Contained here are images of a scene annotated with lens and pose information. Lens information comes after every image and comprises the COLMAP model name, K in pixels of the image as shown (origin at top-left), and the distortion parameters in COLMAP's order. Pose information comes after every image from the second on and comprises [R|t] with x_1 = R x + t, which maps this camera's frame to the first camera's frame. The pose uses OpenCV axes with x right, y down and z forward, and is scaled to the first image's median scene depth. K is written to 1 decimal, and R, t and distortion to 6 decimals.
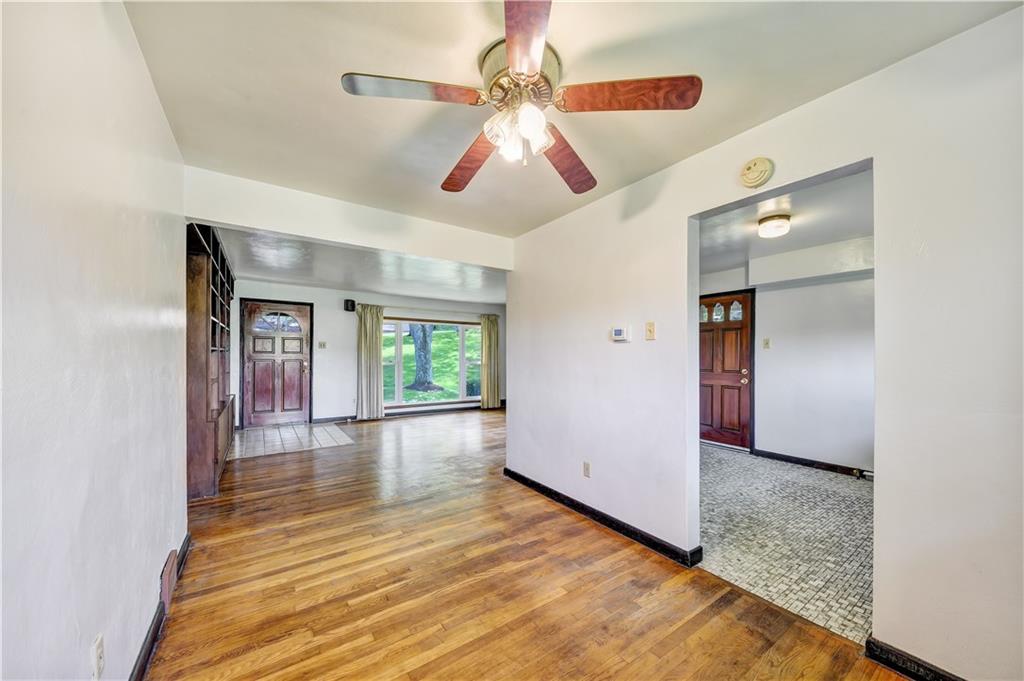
lens RADIAL K [[357.8, 0, 513.9], [0, 357.8, 353.0], [0, 0, 1]] dist [0.001209, -0.000119]
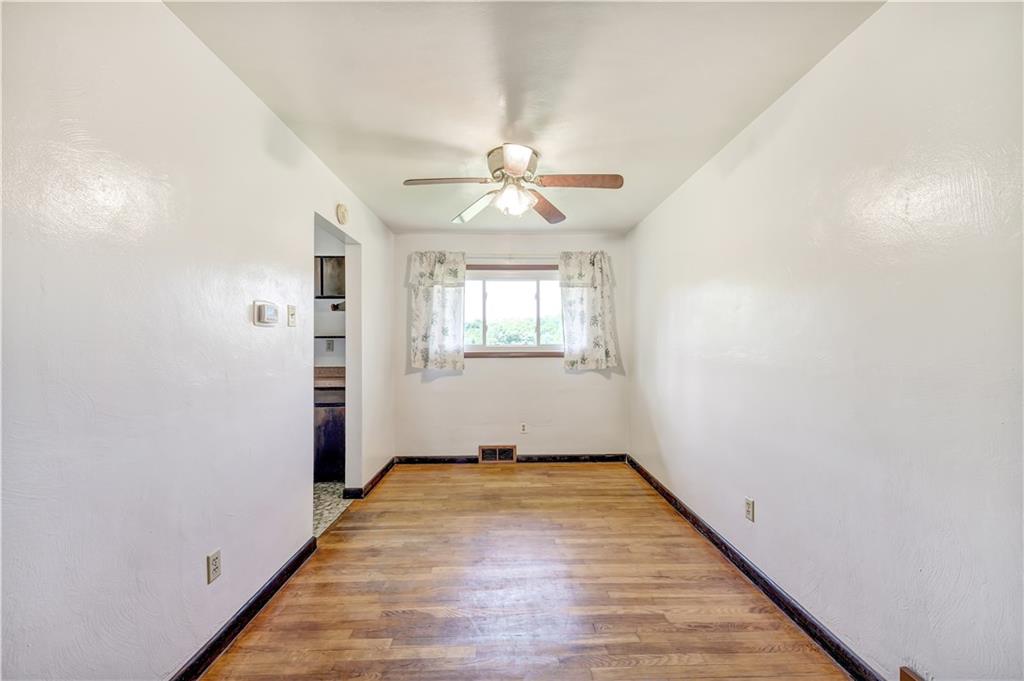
lens RADIAL K [[388.1, 0, 513.7], [0, 388.1, 342.5], [0, 0, 1]] dist [0.000556, 0.000036]
pose [[-0.833816, 0.000135, 0.552043, -0.690228], [-0.005229, 0.999953, -0.008143, 0.010025], [-0.552018, -0.009676, -0.833776, 1.846033]]
